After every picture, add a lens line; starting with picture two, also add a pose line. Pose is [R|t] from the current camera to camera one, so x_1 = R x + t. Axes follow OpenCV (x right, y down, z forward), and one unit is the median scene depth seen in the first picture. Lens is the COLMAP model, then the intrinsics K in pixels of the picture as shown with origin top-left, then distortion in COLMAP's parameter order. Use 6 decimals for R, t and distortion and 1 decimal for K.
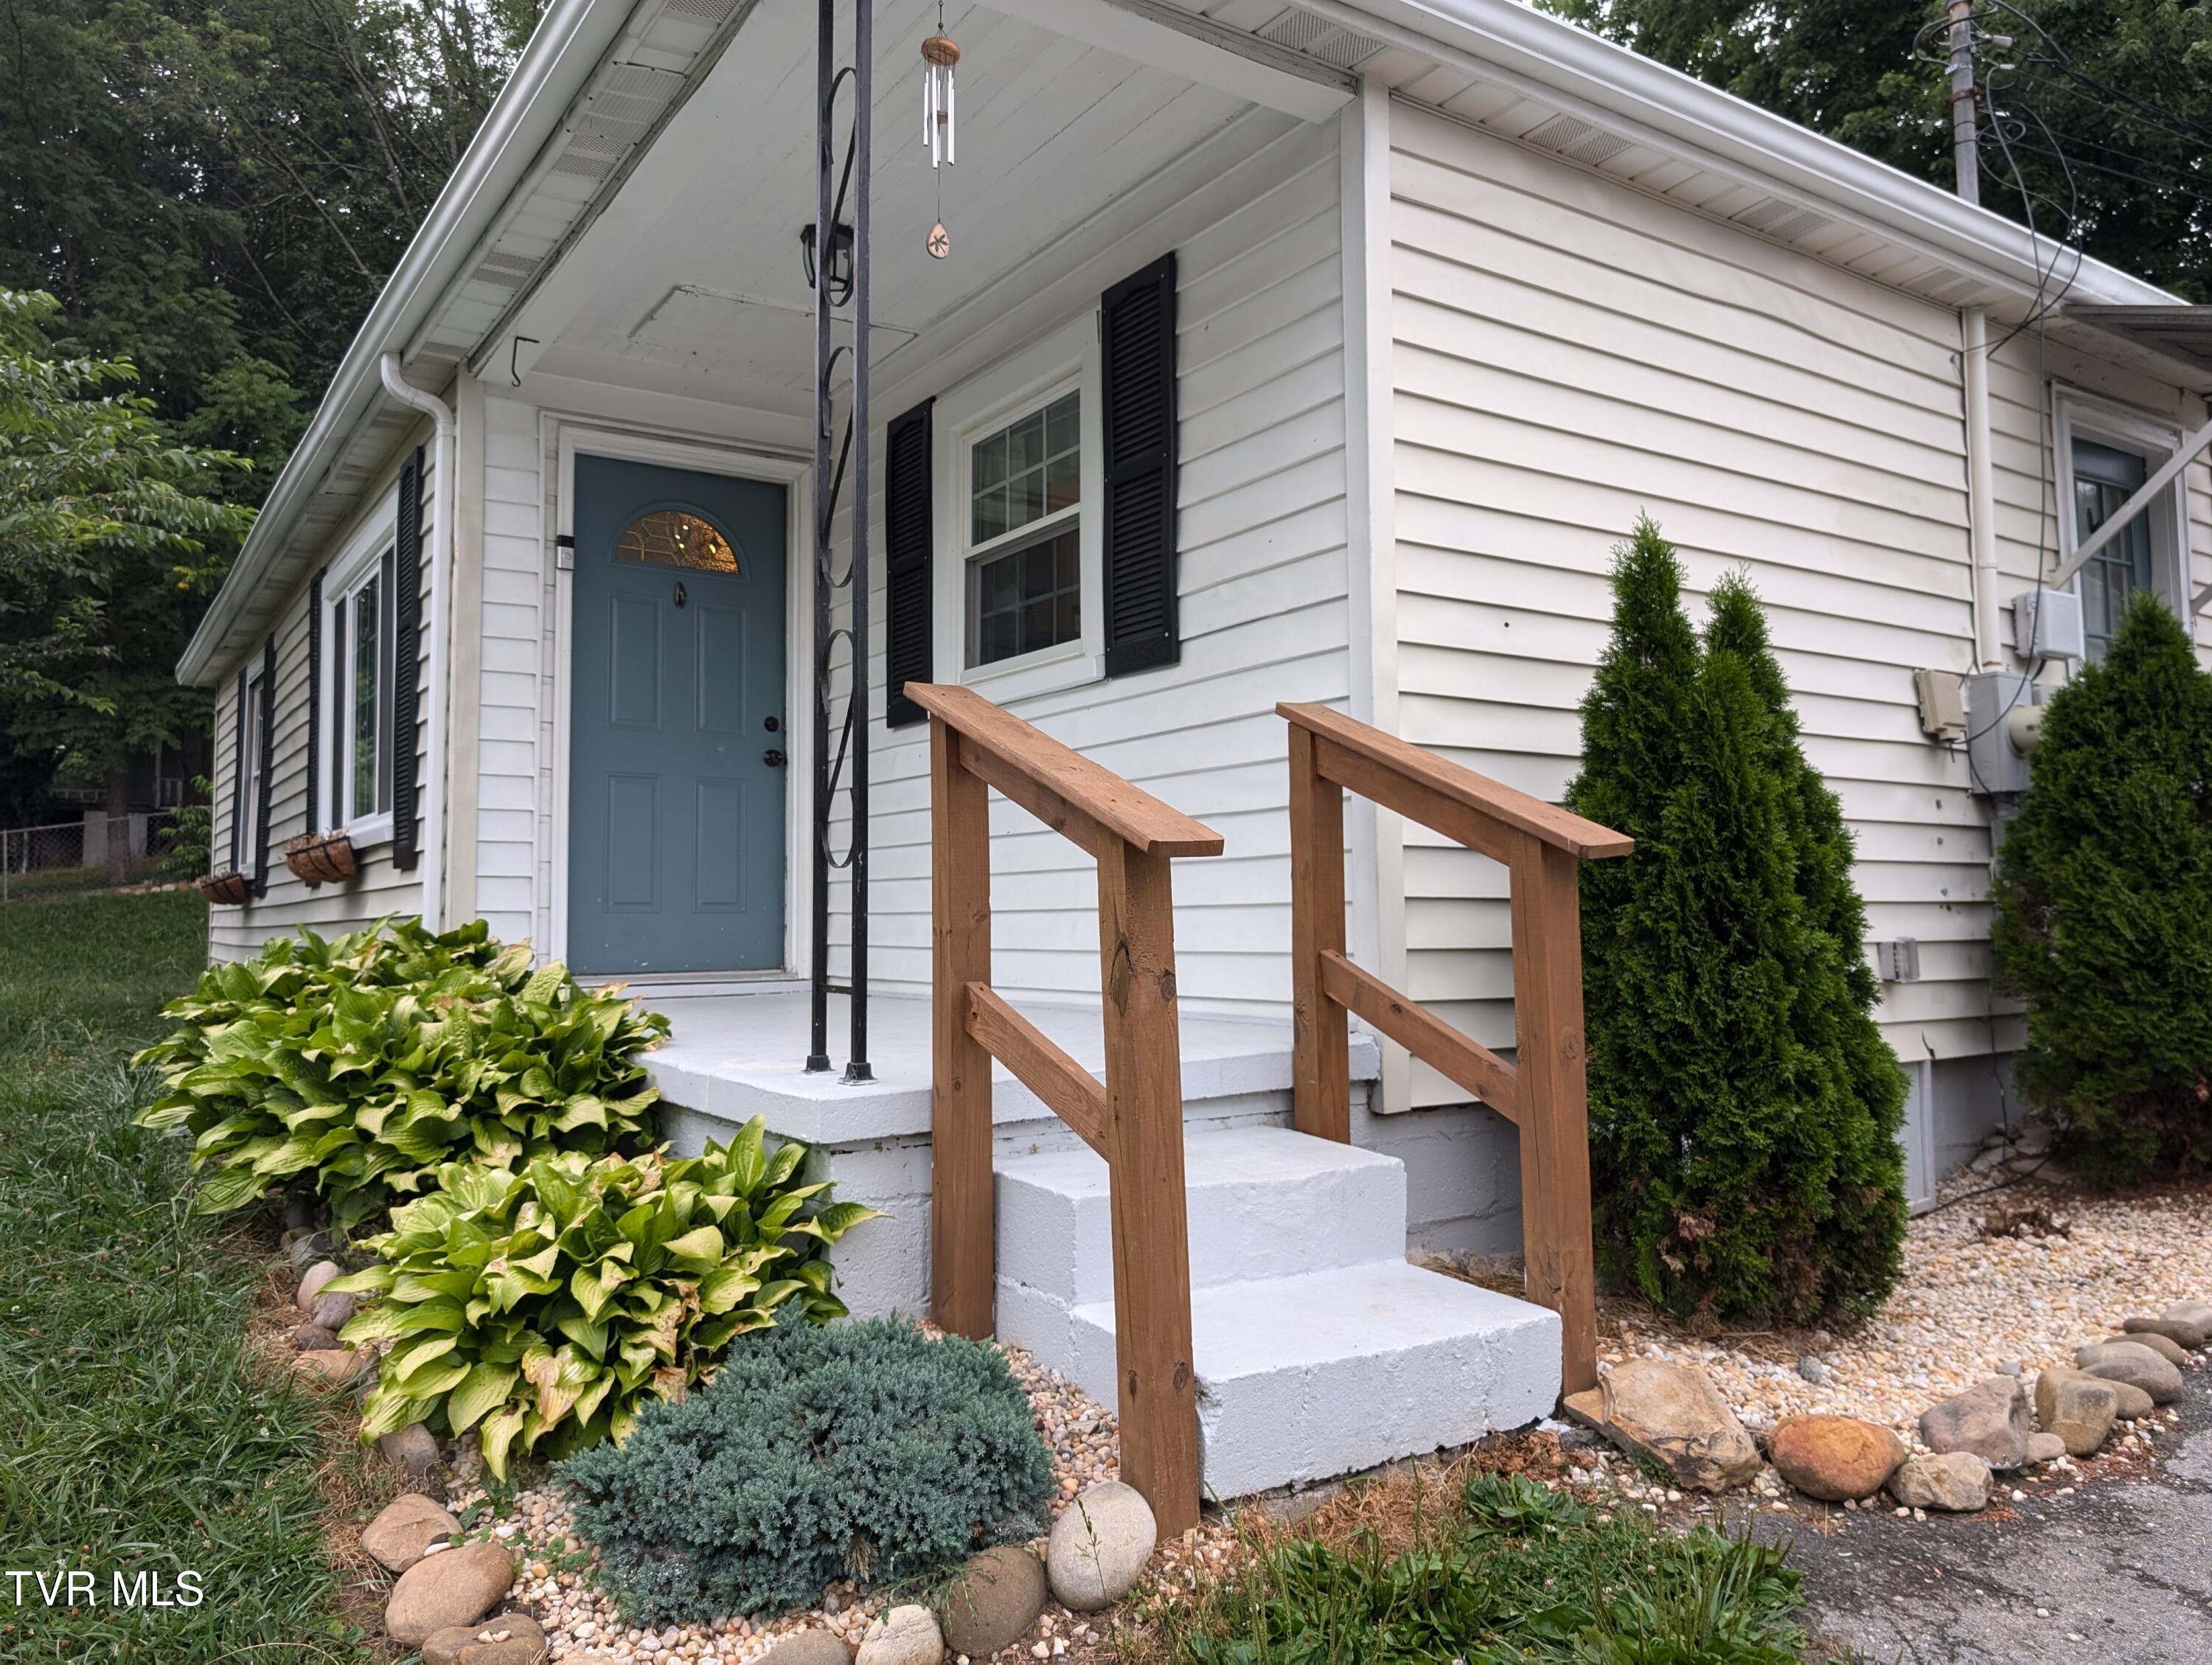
lens RADIAL K [[1587.3, 0, 1093.6], [0, 1587.3, 821.9], [0, 0, 1]] dist [0.018695, -0.025656]
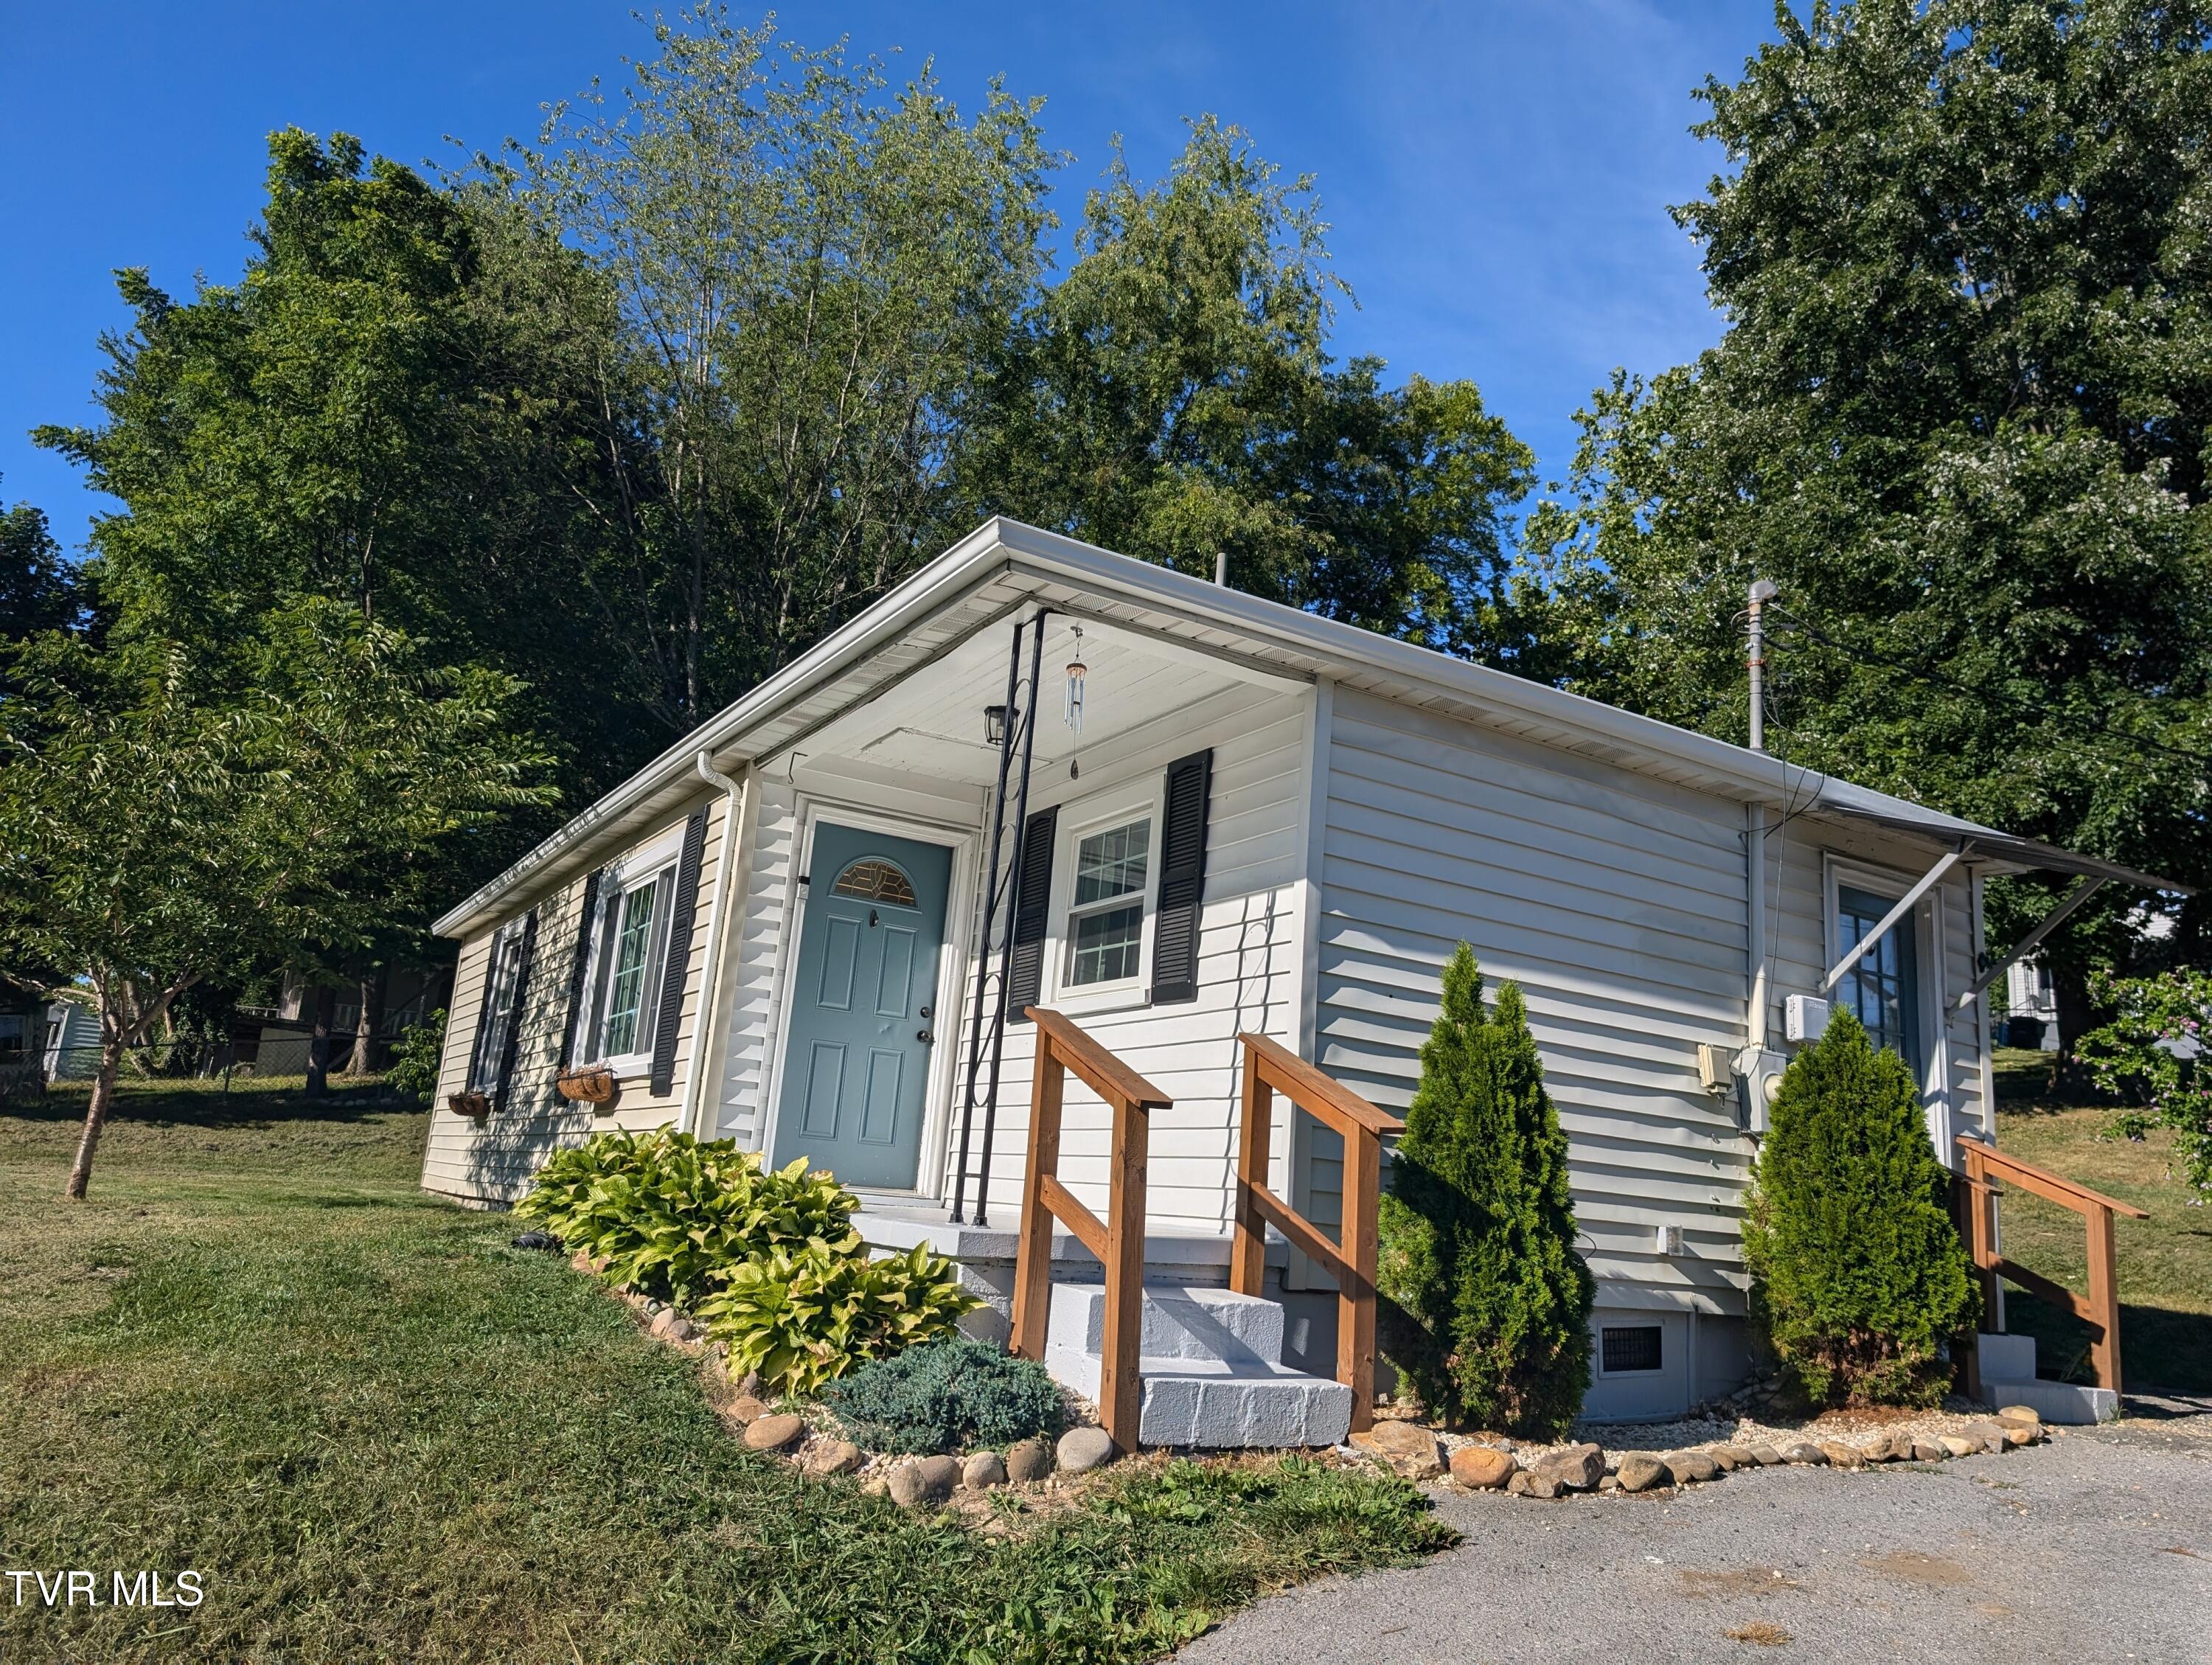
lens RADIAL K [[1587.3, 0, 1109.8], [0, 1587.3, 838.3], [0, 0, 1]] dist [0.018695, -0.025656]
pose [[0.995276, 0.075121, -0.061498, 0.048898], [-0.084543, 0.982045, -0.168644, 0.013683], [0.047725, 0.173047, 0.983757, -0.536382]]
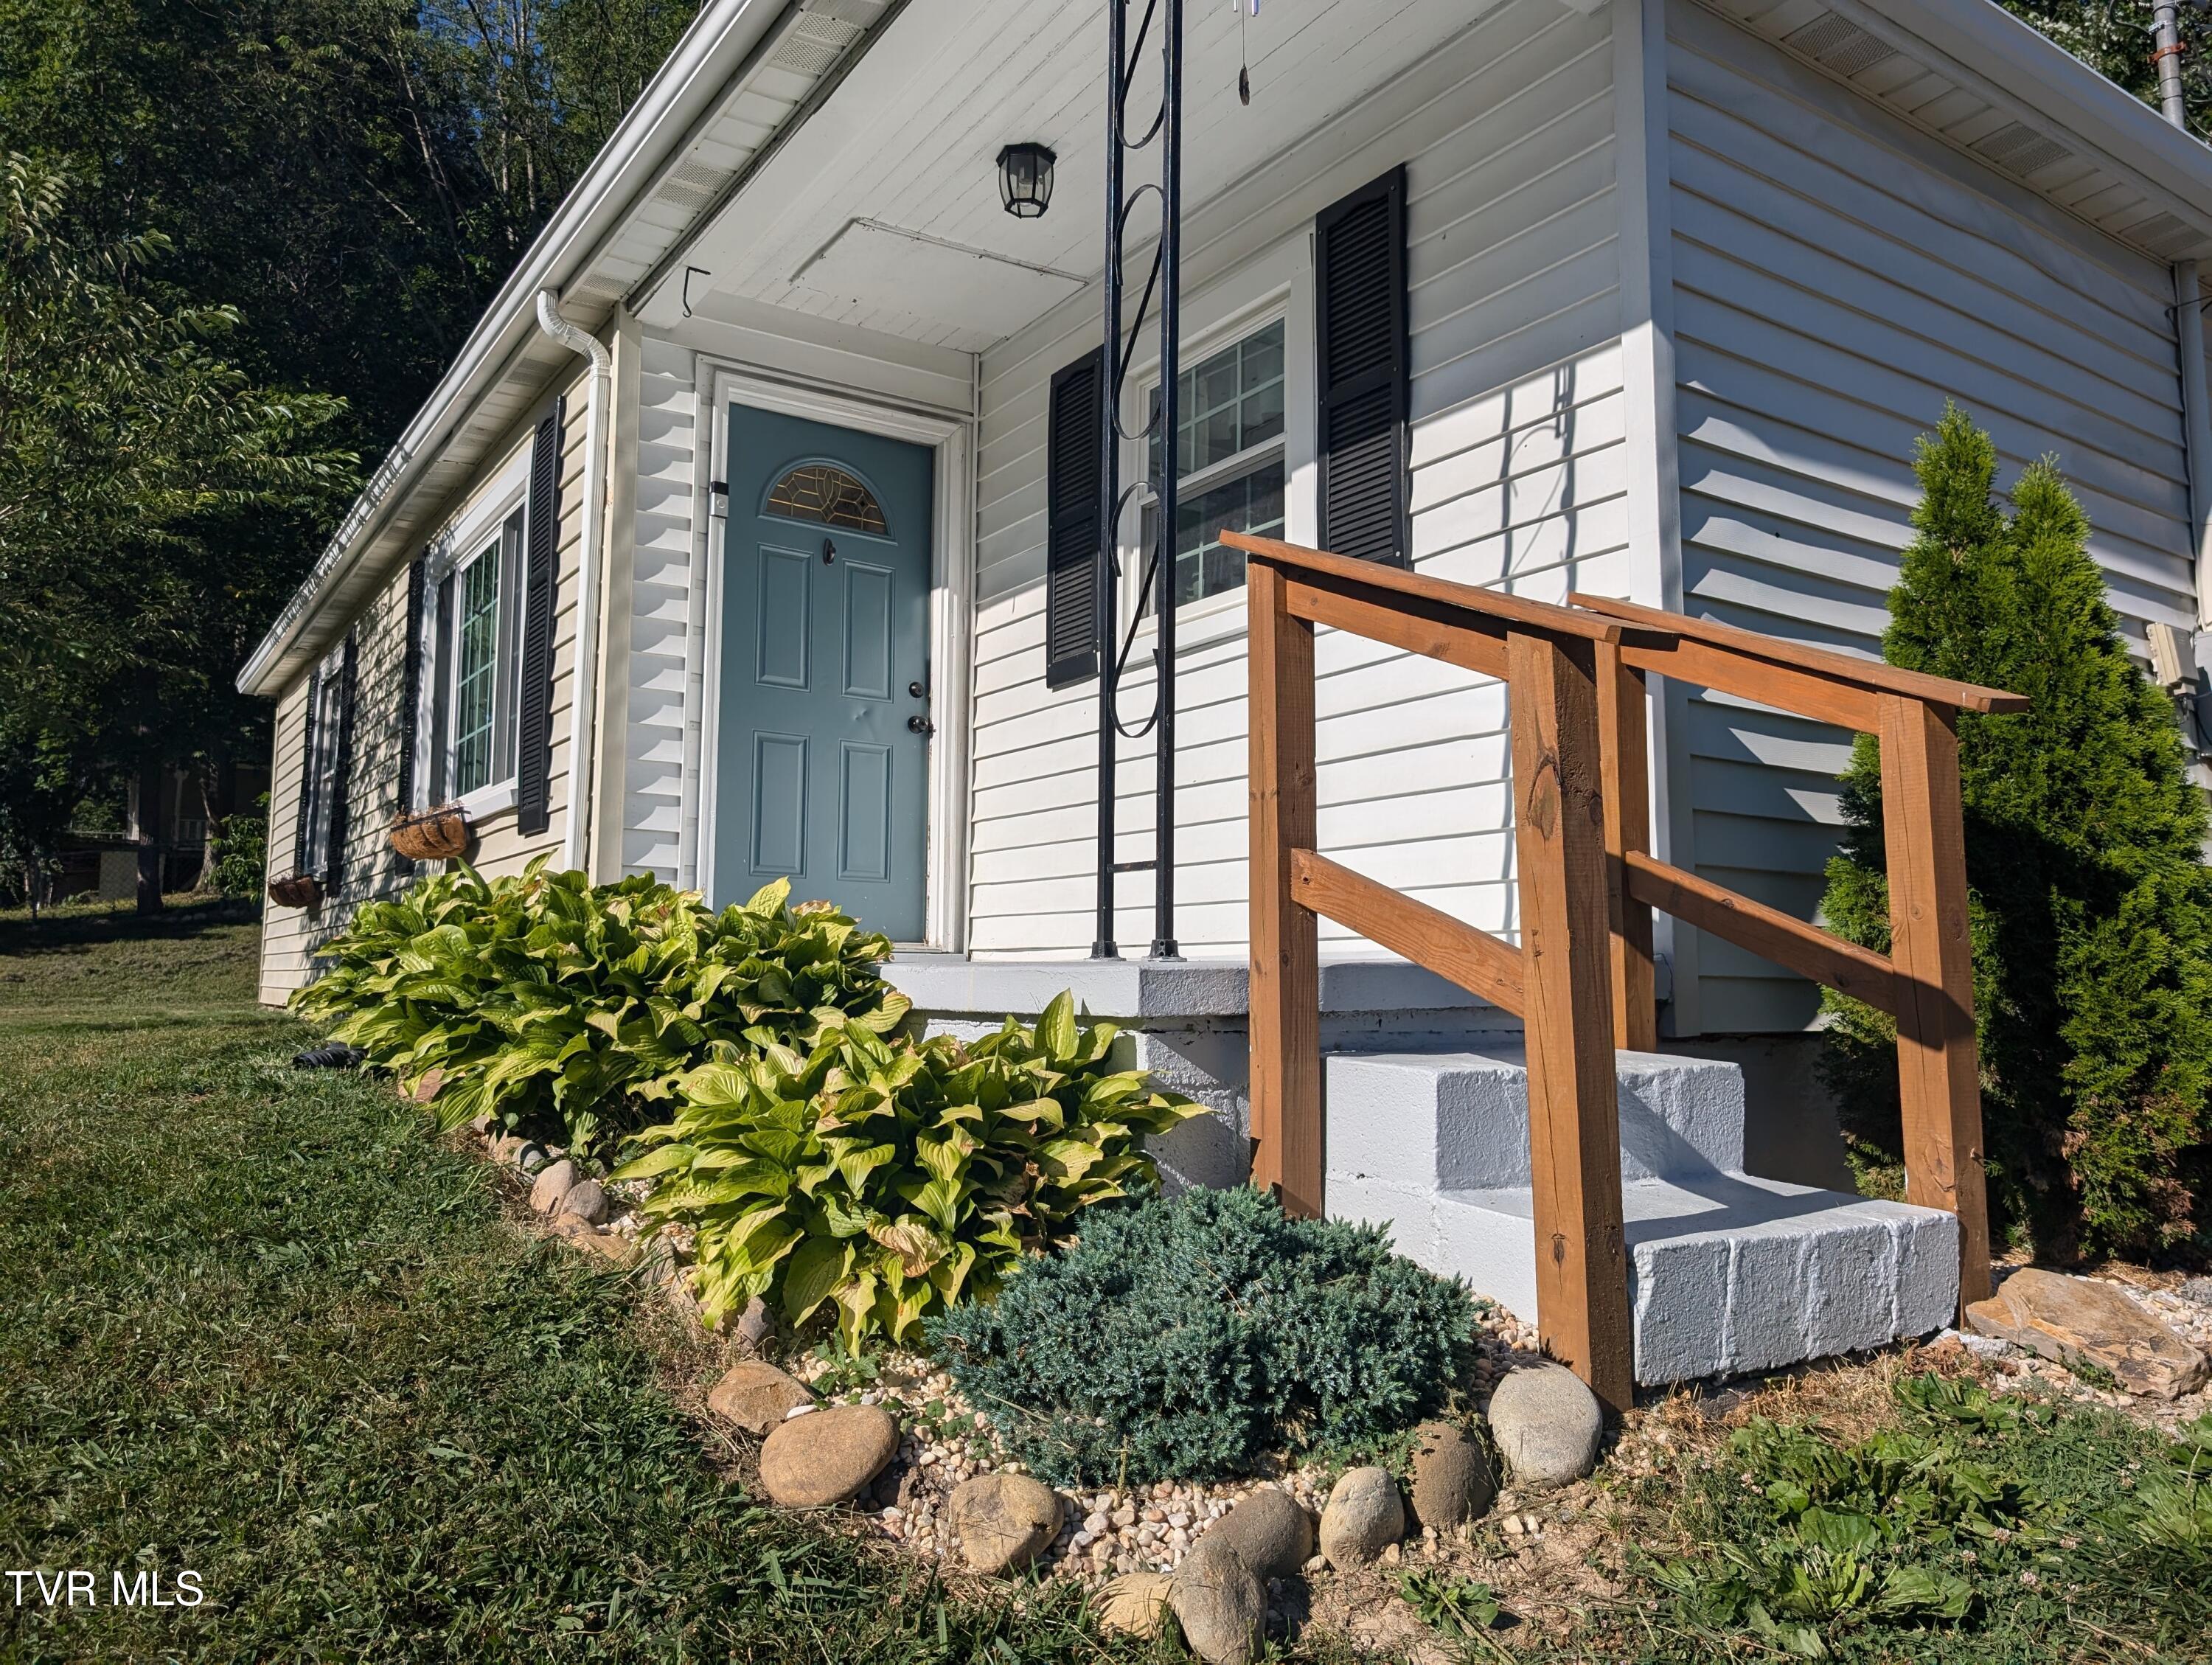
lens RADIAL K [[1587.3, 0, 1104.9], [0, 1587.3, 820.0], [0, 0, 1]] dist [0.018695, -0.025656]
pose [[0.999866, 0.015200, 0.006134, -0.119565], [-0.014903, 0.998842, -0.045753, 0.078633], [-0.006822, 0.045656, 0.998934, 0.049313]]
